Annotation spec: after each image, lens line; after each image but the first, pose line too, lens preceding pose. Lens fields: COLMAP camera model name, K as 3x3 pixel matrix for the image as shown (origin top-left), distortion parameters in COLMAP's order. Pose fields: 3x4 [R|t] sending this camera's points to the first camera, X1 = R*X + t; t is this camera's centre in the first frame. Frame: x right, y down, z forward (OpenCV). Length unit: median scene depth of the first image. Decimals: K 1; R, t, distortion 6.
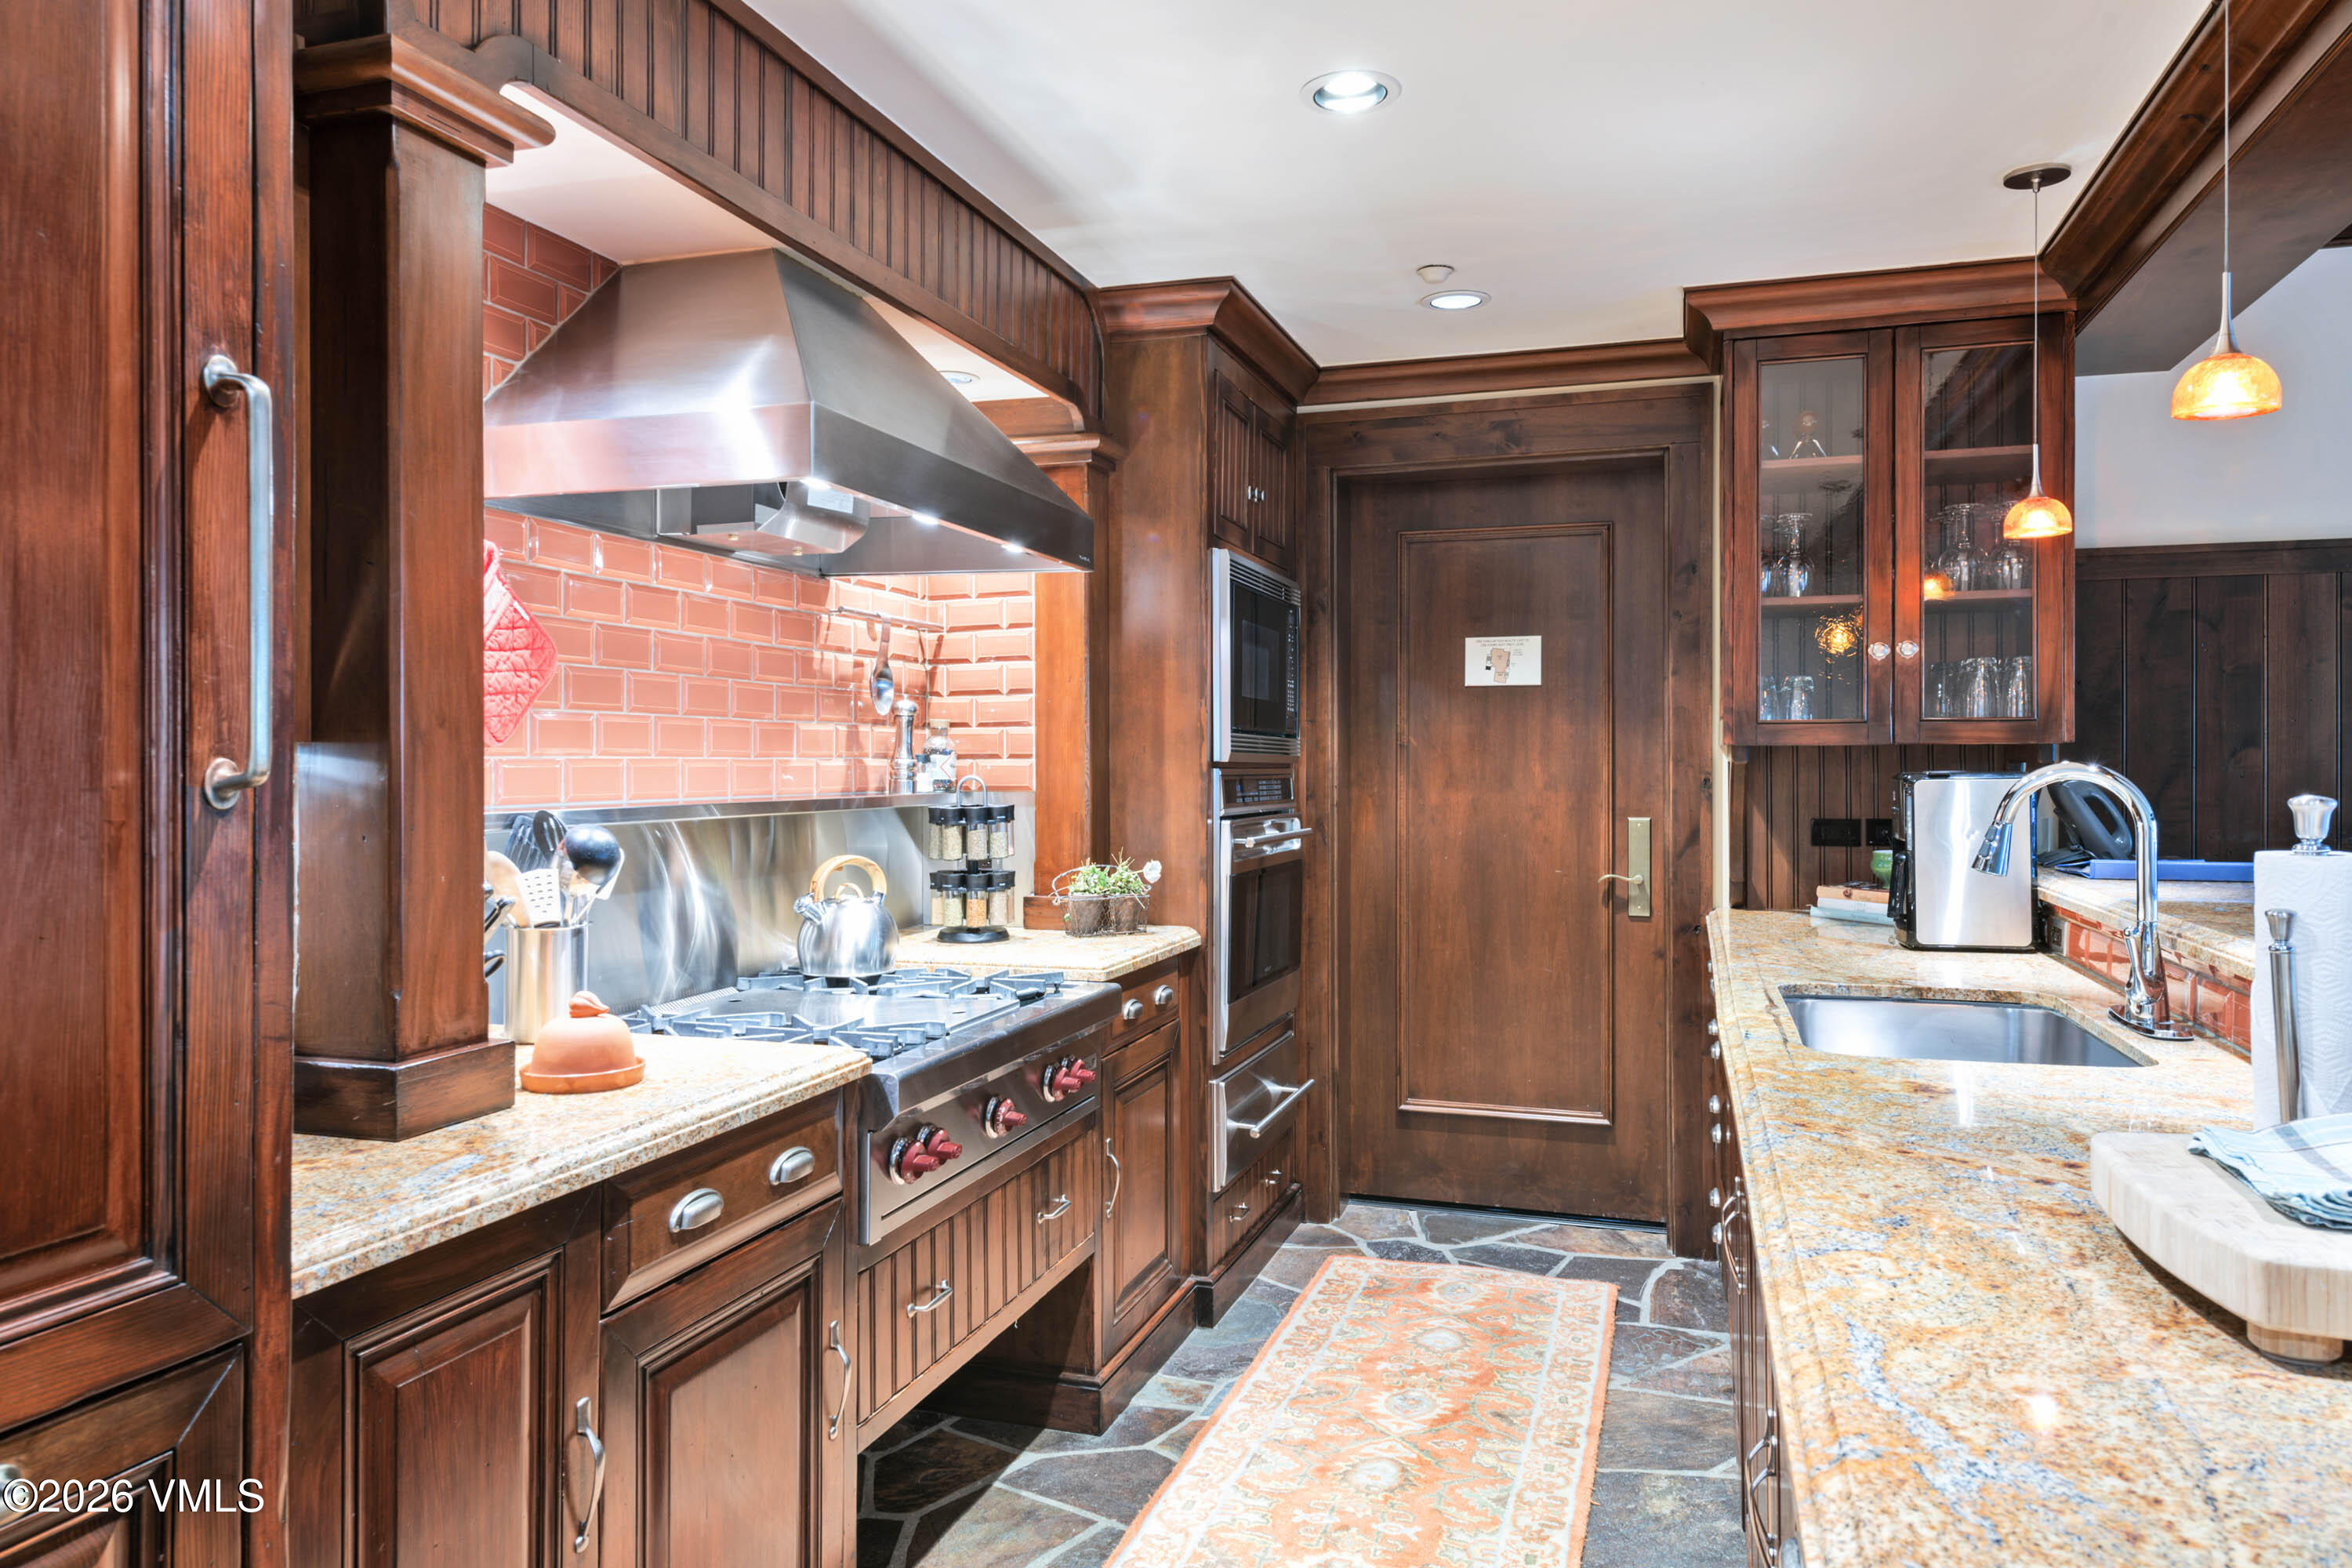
lens RADIAL K [[1585.7, 0, 1171.5], [0, 1585.7, 747.6], [0, 0, 1]] dist [0.010543, -0.002743]
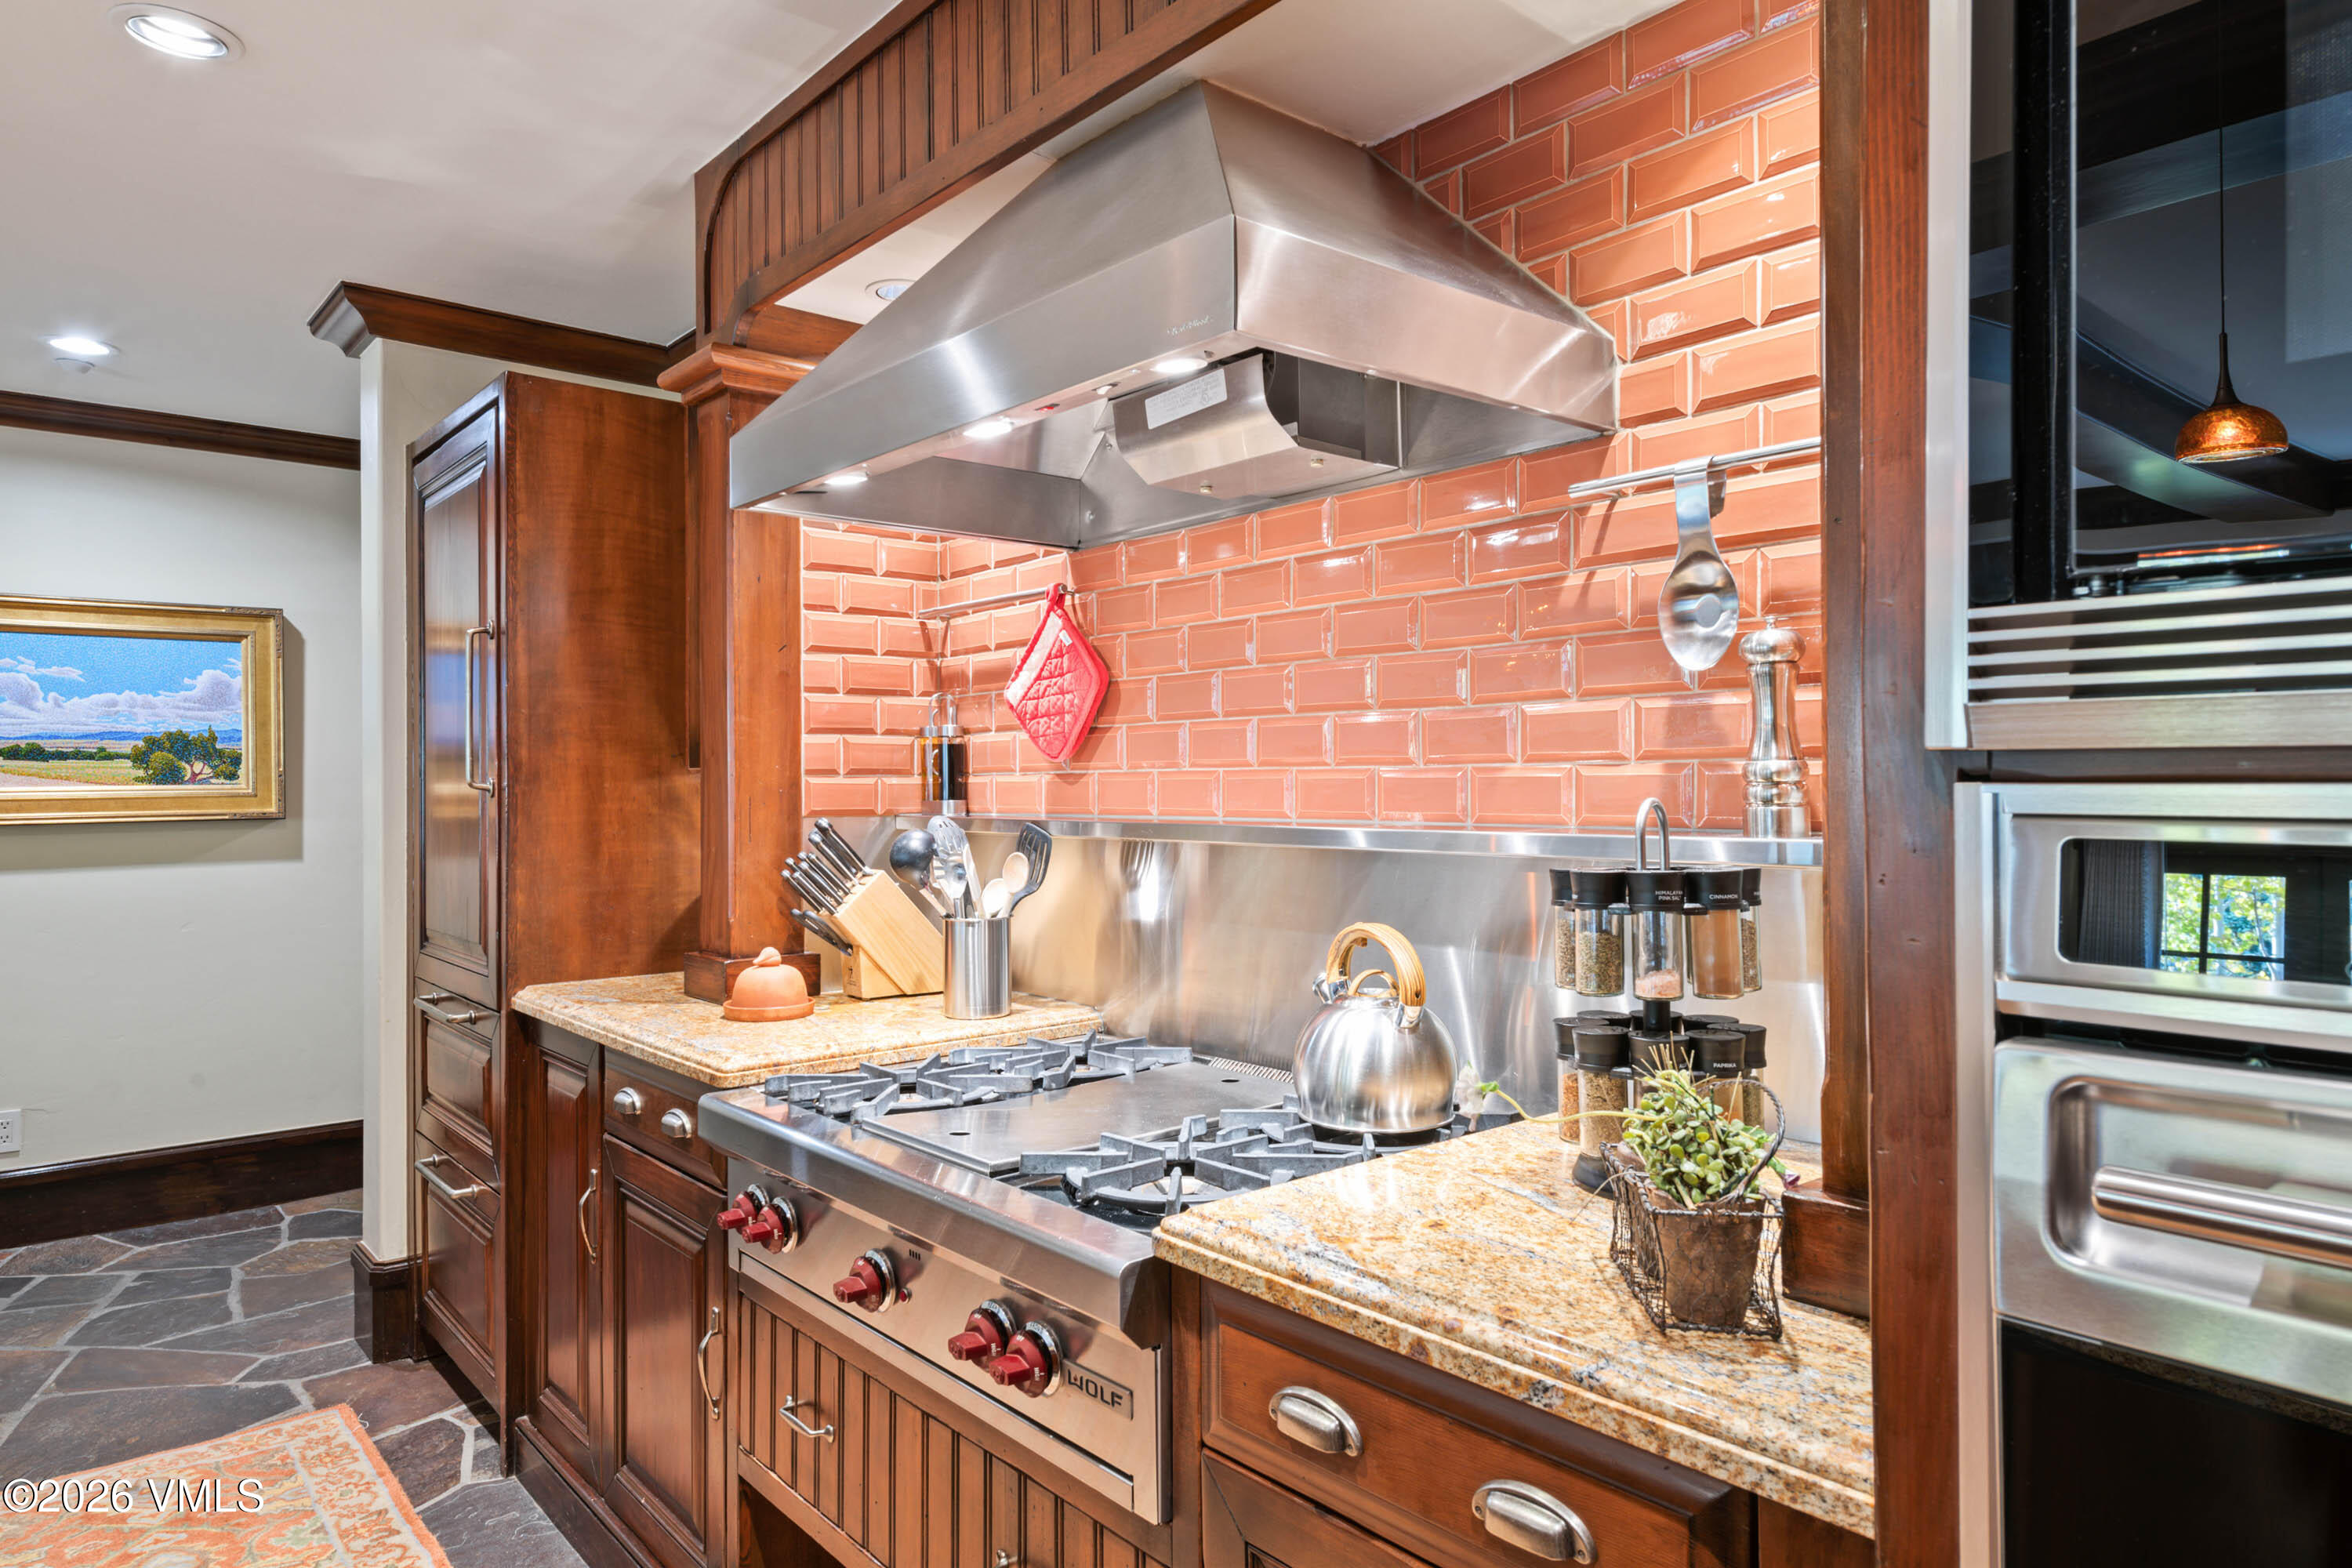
lens RADIAL K [[1417.4, 0, 1178.8], [0, 1417.4, 809.1], [0, 0, 1]] dist [0.003058, 0.000315]
pose [[-0.519045, 0.002864, -0.854742, 0.346767], [0.001814, 0.999996, 0.002250, 0.027058], [0.854745, -0.000382, -0.519048, 1.393988]]
